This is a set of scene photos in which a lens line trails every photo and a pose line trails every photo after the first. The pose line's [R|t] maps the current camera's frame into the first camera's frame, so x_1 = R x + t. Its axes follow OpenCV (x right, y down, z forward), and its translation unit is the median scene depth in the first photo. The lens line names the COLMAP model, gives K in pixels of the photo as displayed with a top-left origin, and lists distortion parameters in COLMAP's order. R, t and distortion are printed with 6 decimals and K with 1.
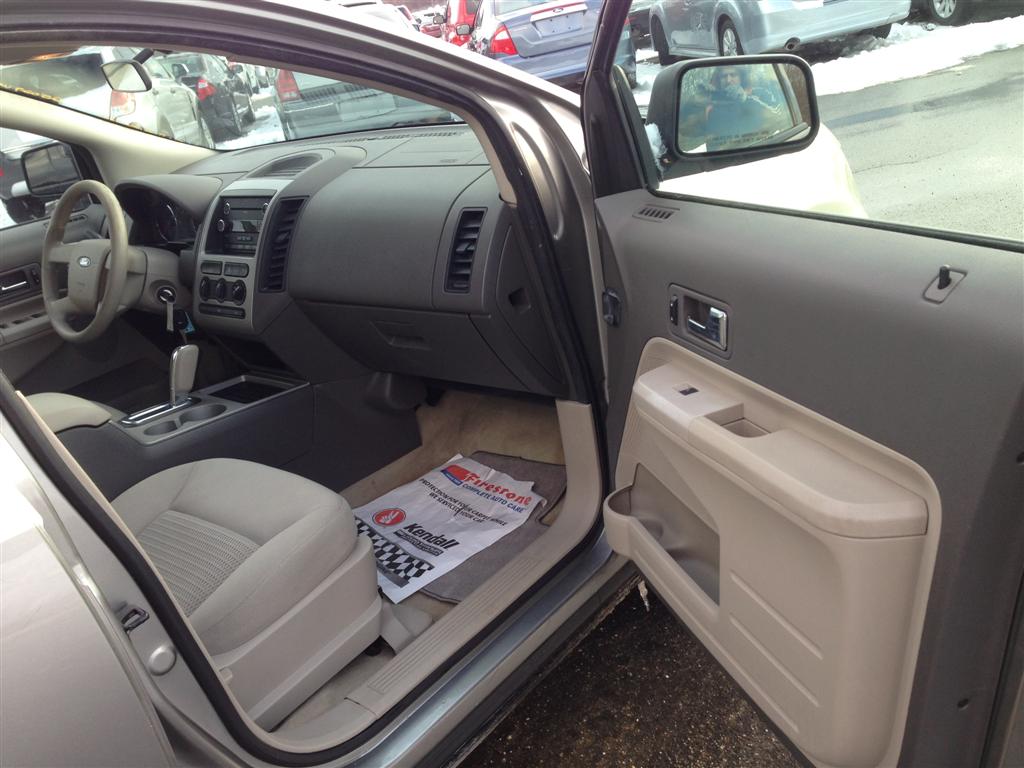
lens RADIAL K [[934.8, 0, 517.4], [0, 934.8, 381.4], [0, 0, 1]] dist [0.141394, -0.212412]
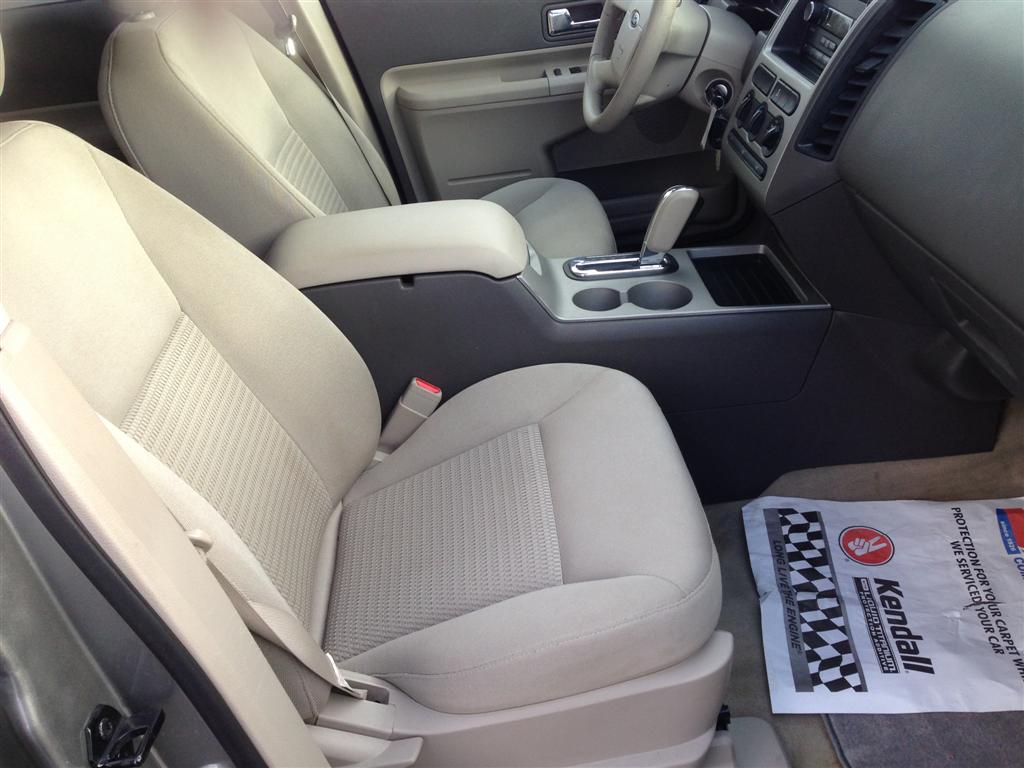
lens RADIAL K [[942.2, 0, 512.0], [0, 942.2, 384.0], [0, 0, 1]] dist [0.134322, -0.215096]
pose [[0.705373, 0.447105, -0.550042, 0.001291], [-0.269577, 0.886878, 0.375200, -0.133843], [0.655574, -0.116378, 0.746109, 0.388672]]
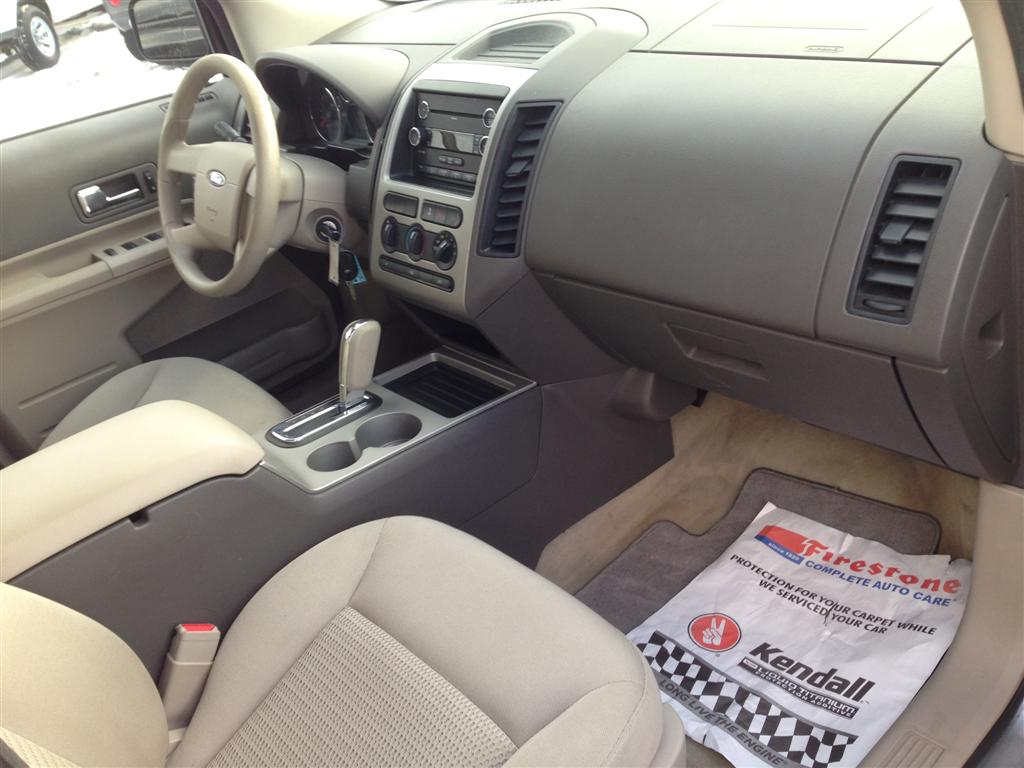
lens RADIAL K [[934.8, 0, 517.4], [0, 934.8, 381.4], [0, 0, 1]] dist [0.141394, -0.212412]
pose [[0.992691, 0.062677, -0.103134, -0.166370], [-0.044968, 0.985126, 0.165848, -0.110508], [0.111995, -0.159998, 0.980744, 0.344596]]
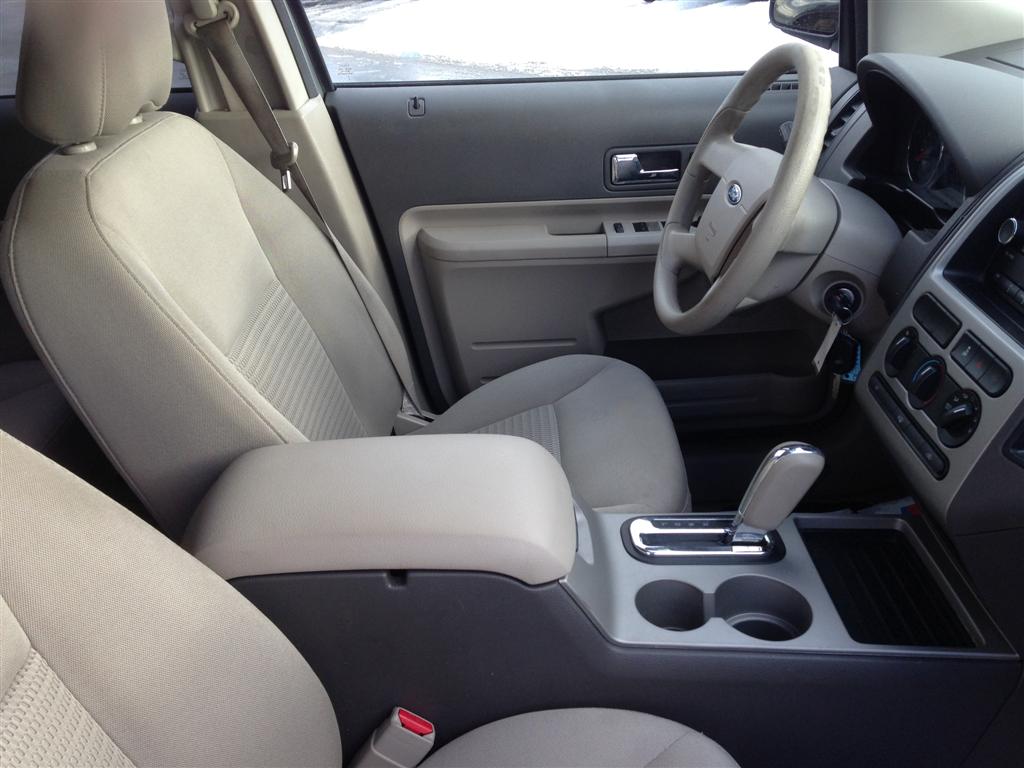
lens RADIAL K [[934.8, 0, 517.4], [0, 934.8, 381.4], [0, 0, 1]] dist [0.141394, -0.212412]
pose [[0.665338, 0.464893, -0.584122, -0.180001], [-0.337080, 0.885215, 0.320580, -0.170282], [0.666110, -0.016399, 0.745674, 0.540489]]
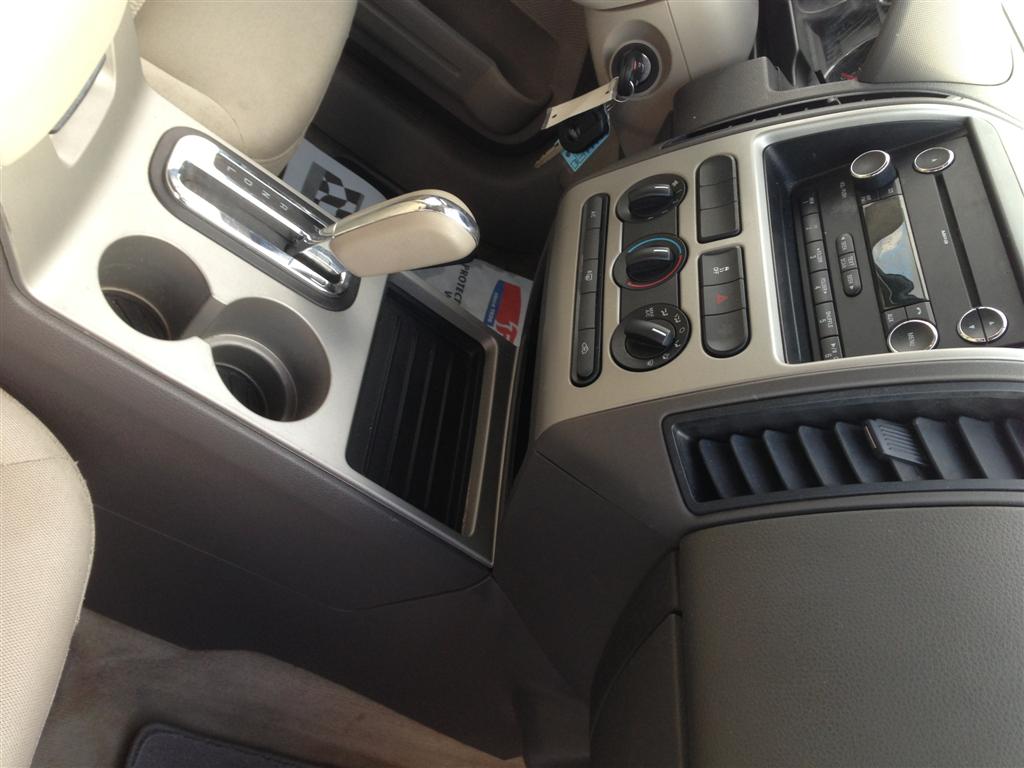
lens RADIAL K [[934.8, 0, 517.4], [0, 934.8, 381.4], [0, 0, 1]] dist [0.141394, -0.212412]
pose [[0.302606, 0.951434, -0.056595, -0.267204], [-0.899233, 0.304678, 0.313928, -0.139388], [0.315925, -0.044104, 0.947758, 0.681502]]
